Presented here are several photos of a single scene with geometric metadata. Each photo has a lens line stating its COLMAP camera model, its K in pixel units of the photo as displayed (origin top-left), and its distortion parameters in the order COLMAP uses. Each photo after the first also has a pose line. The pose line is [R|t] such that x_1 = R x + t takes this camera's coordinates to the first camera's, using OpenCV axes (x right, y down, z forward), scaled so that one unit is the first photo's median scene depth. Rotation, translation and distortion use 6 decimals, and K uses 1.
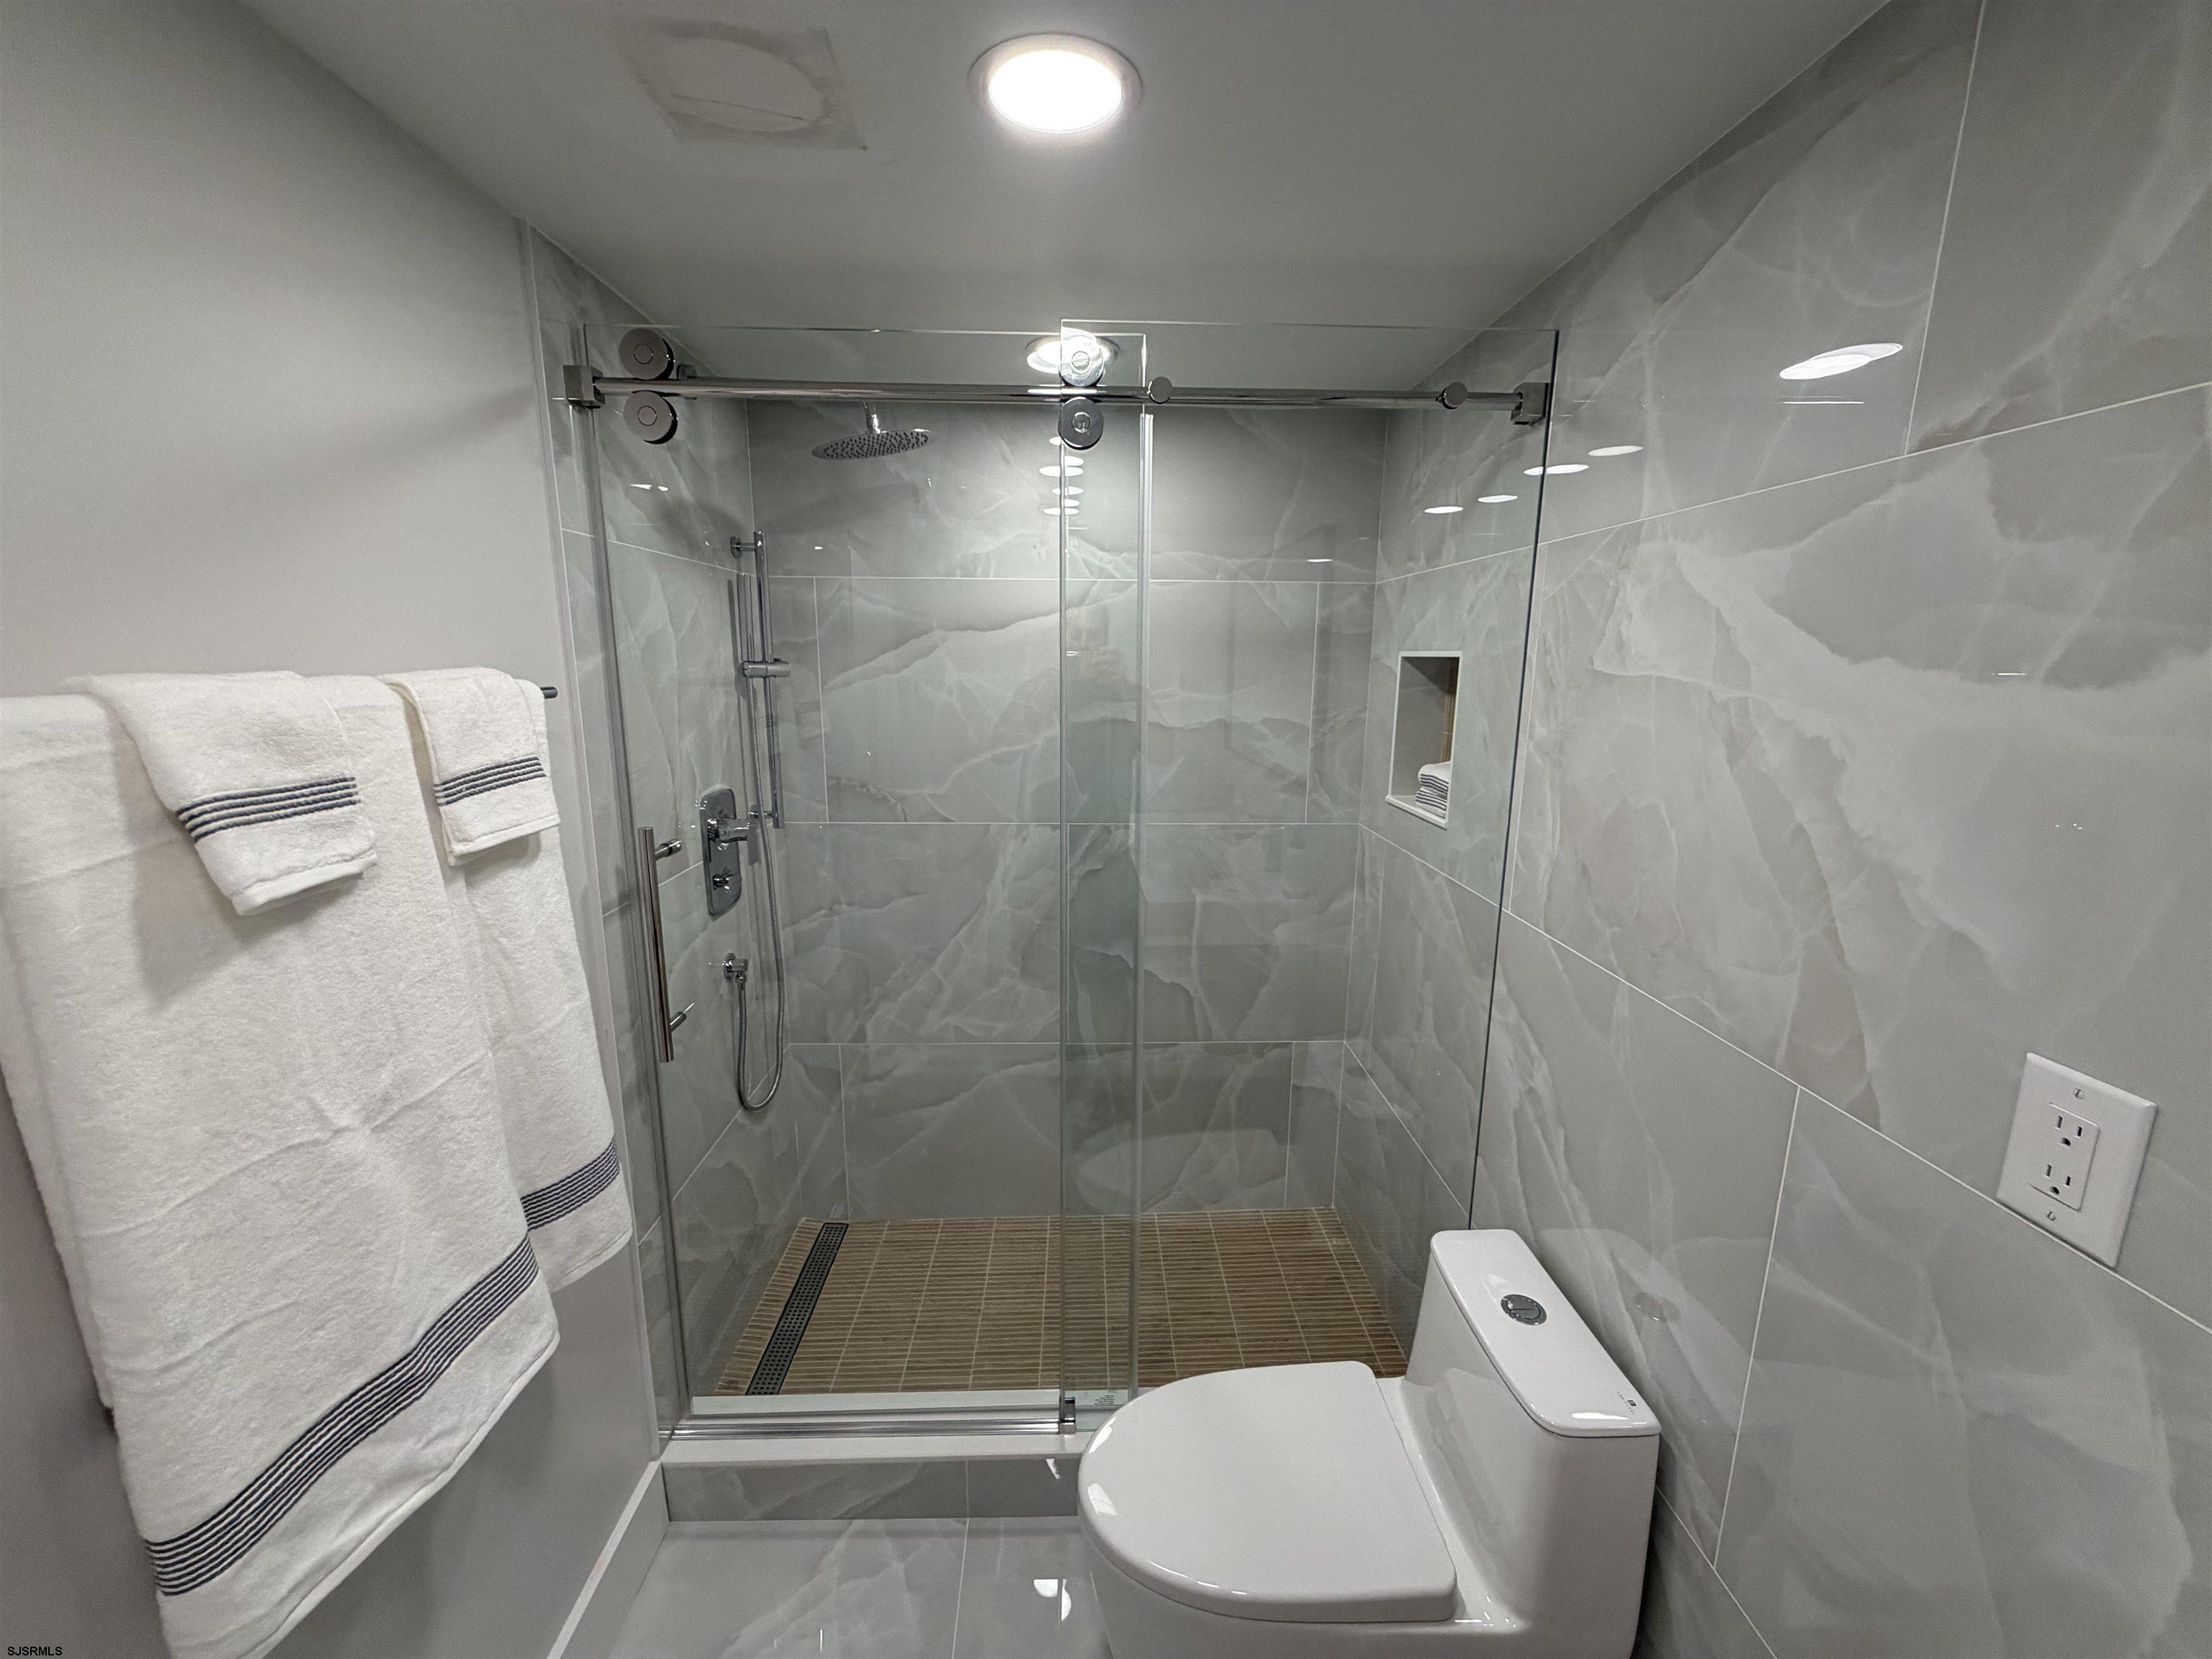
lens RADIAL K [[882.3, 0, 1101.2], [0, 882.3, 829.4], [0, 0, 1]] dist [0.002014, -0.000500]
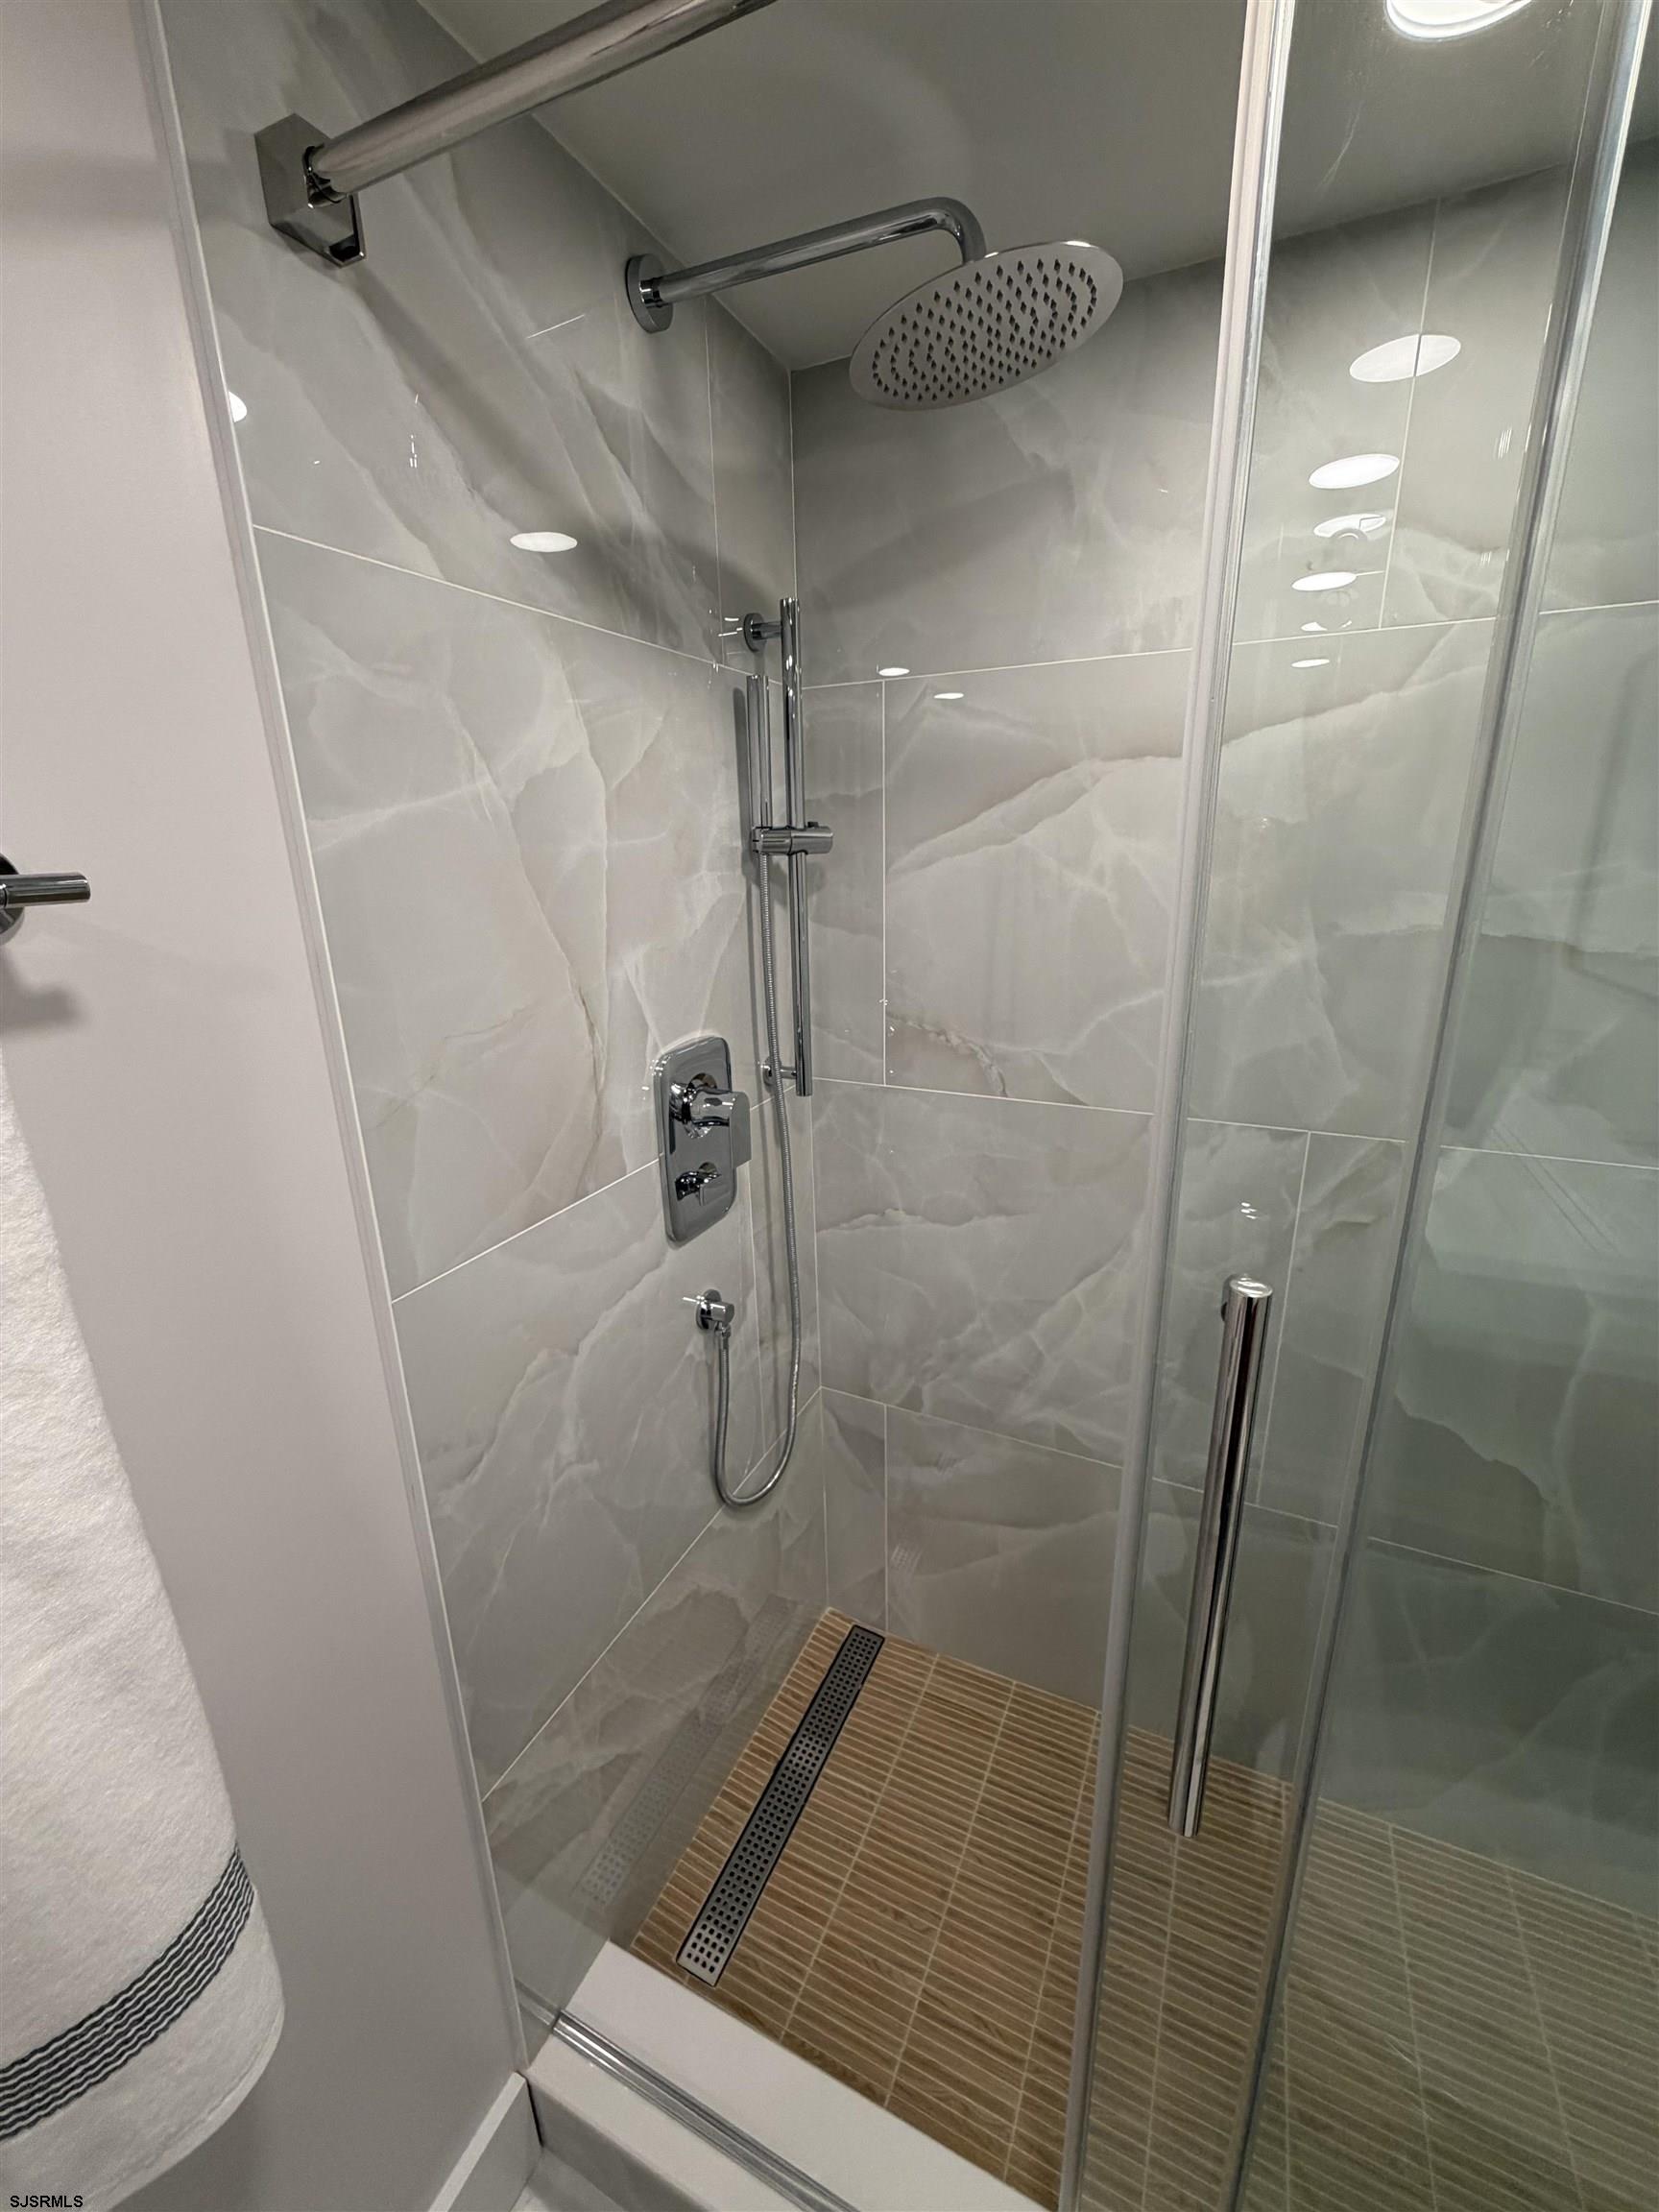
lens RADIAL K [[882.3, 0, 836.1], [0, 882.3, 1096.9], [0, 0, 1]] dist [0.002014, -0.000500]
pose [[0.892551, 0.104866, -0.438584, -0.068049], [-0.062747, 0.992005, 0.109494, -0.075900], [0.446560, -0.070209, 0.891995, 0.468872]]
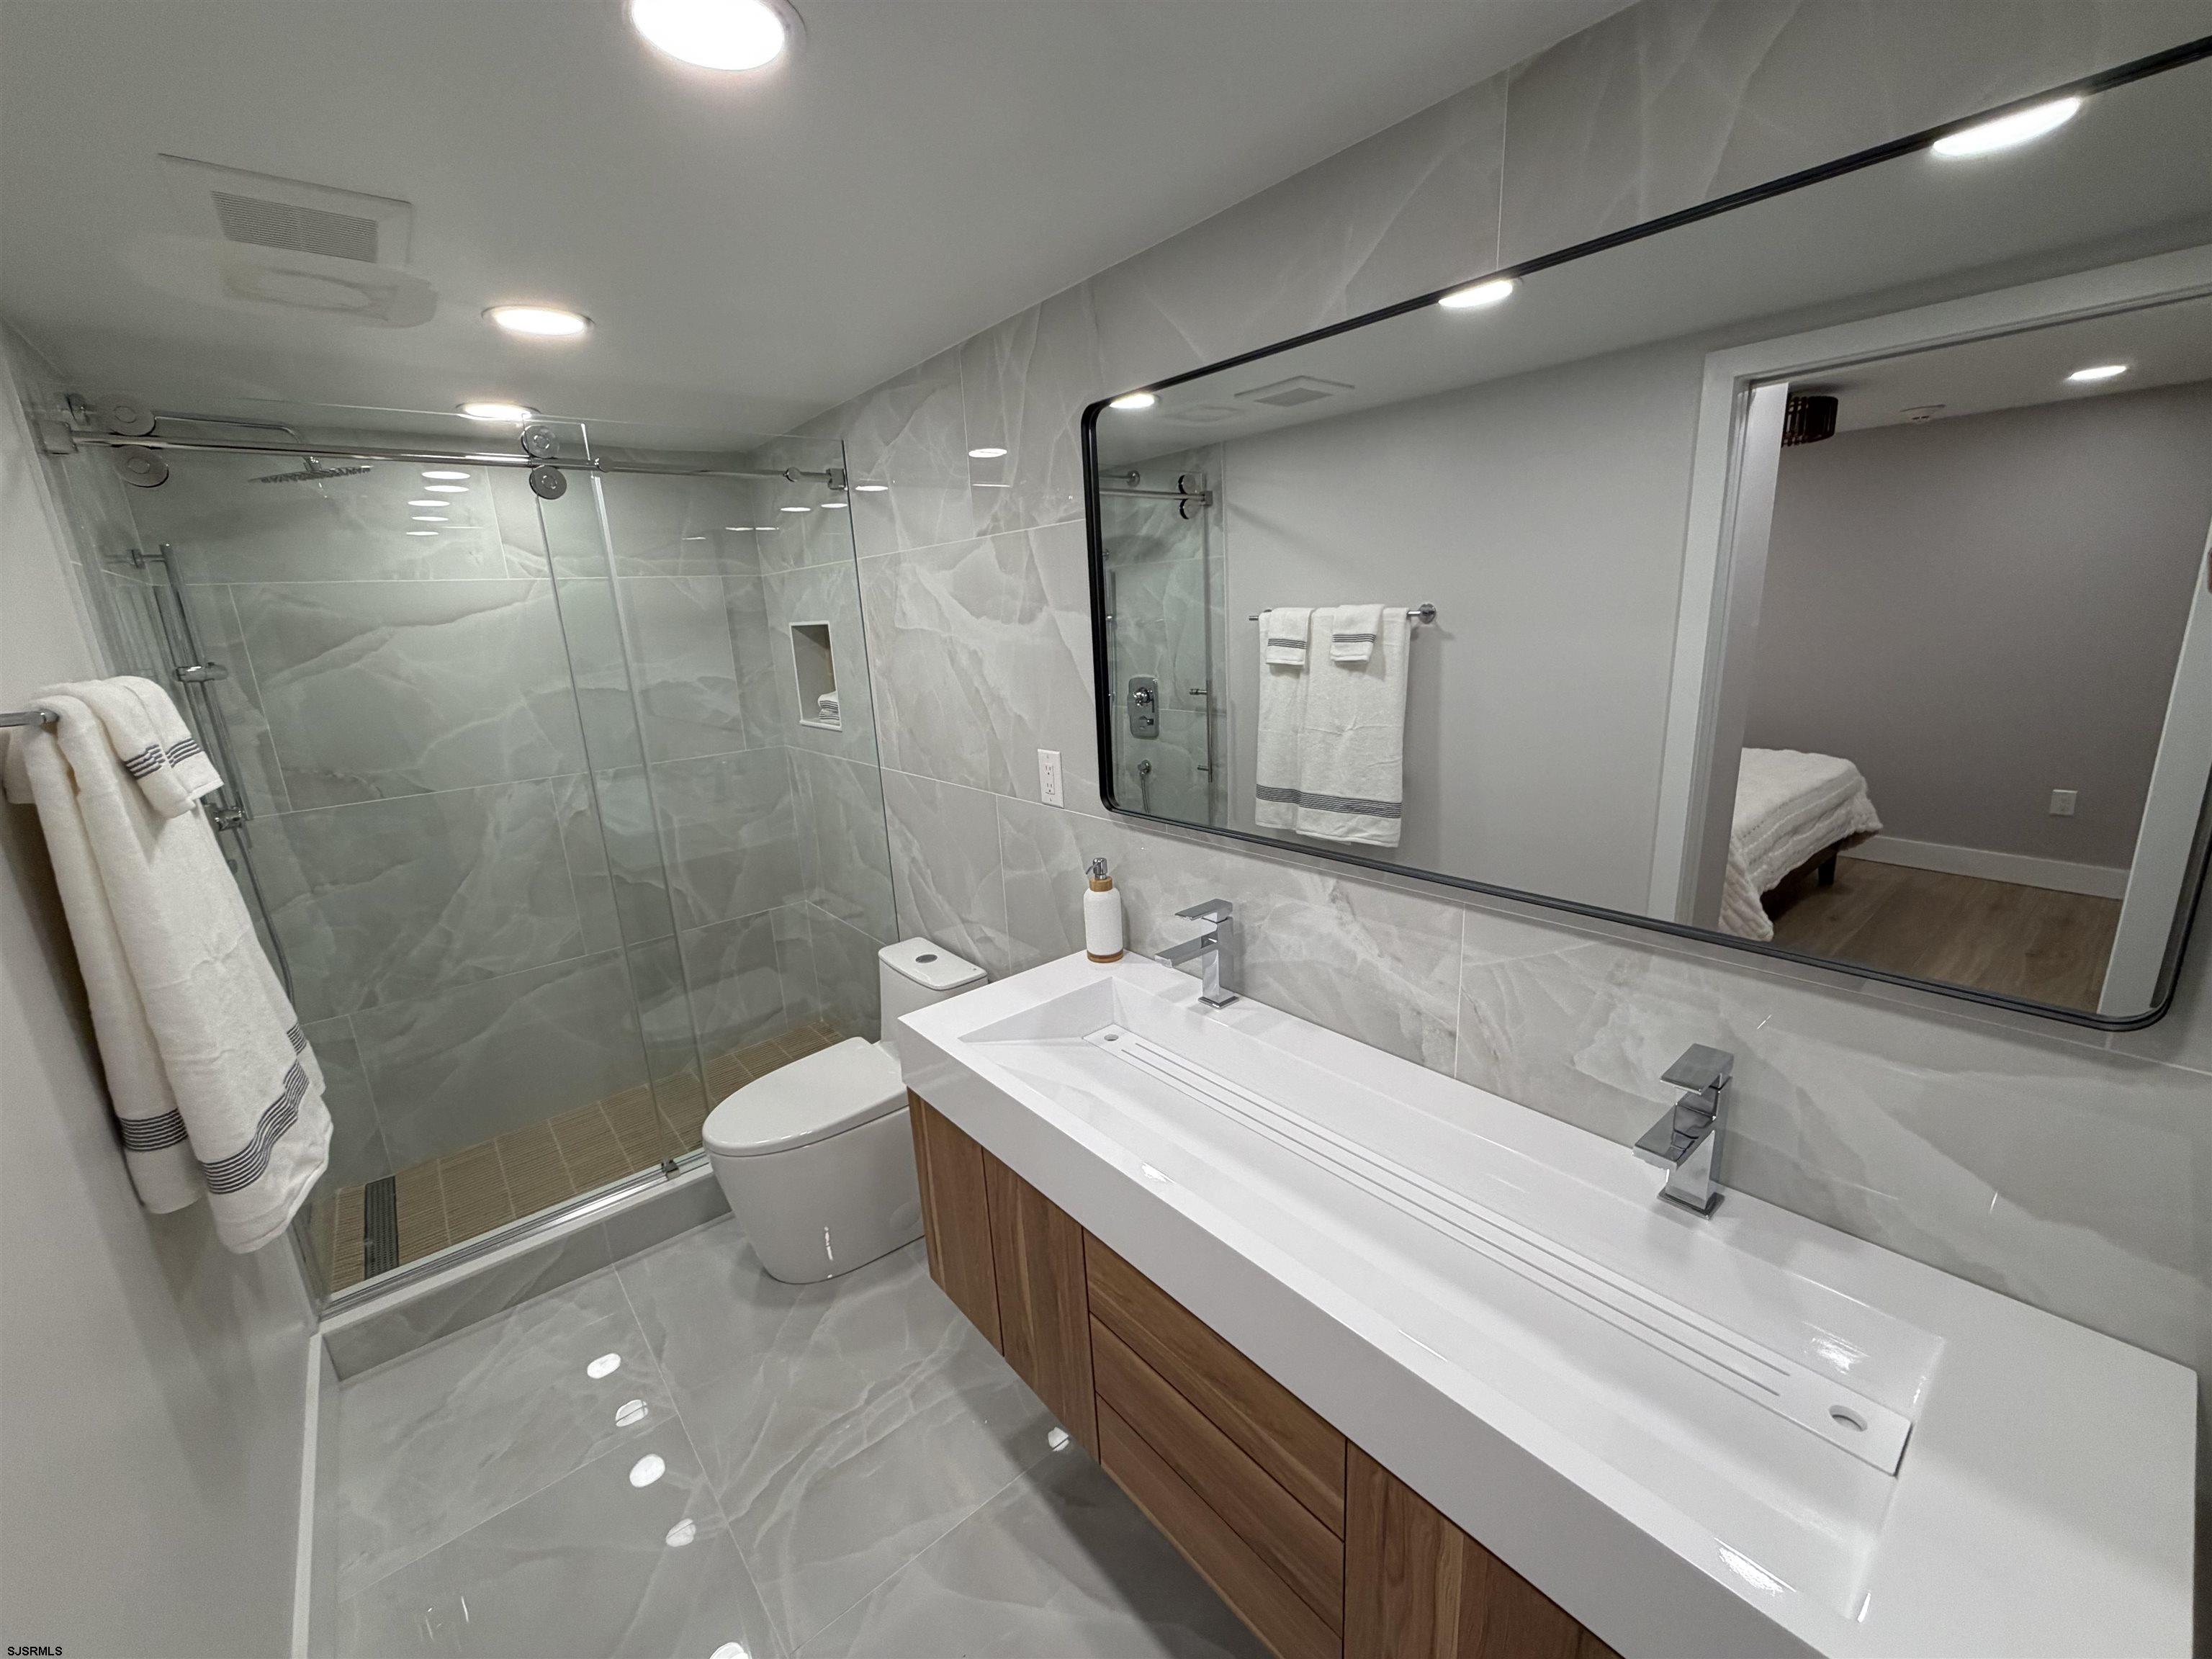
lens RADIAL K [[882.3, 0, 1101.2], [0, 882.3, 829.4], [0, 0, 1]] dist [0.002014, -0.000500]
pose [[0.785527, -0.195588, 0.587105, -0.193577], [0.173983, 0.980273, 0.093786, 0.094265], [-0.593866, 0.028475, 0.804060, -0.508193]]
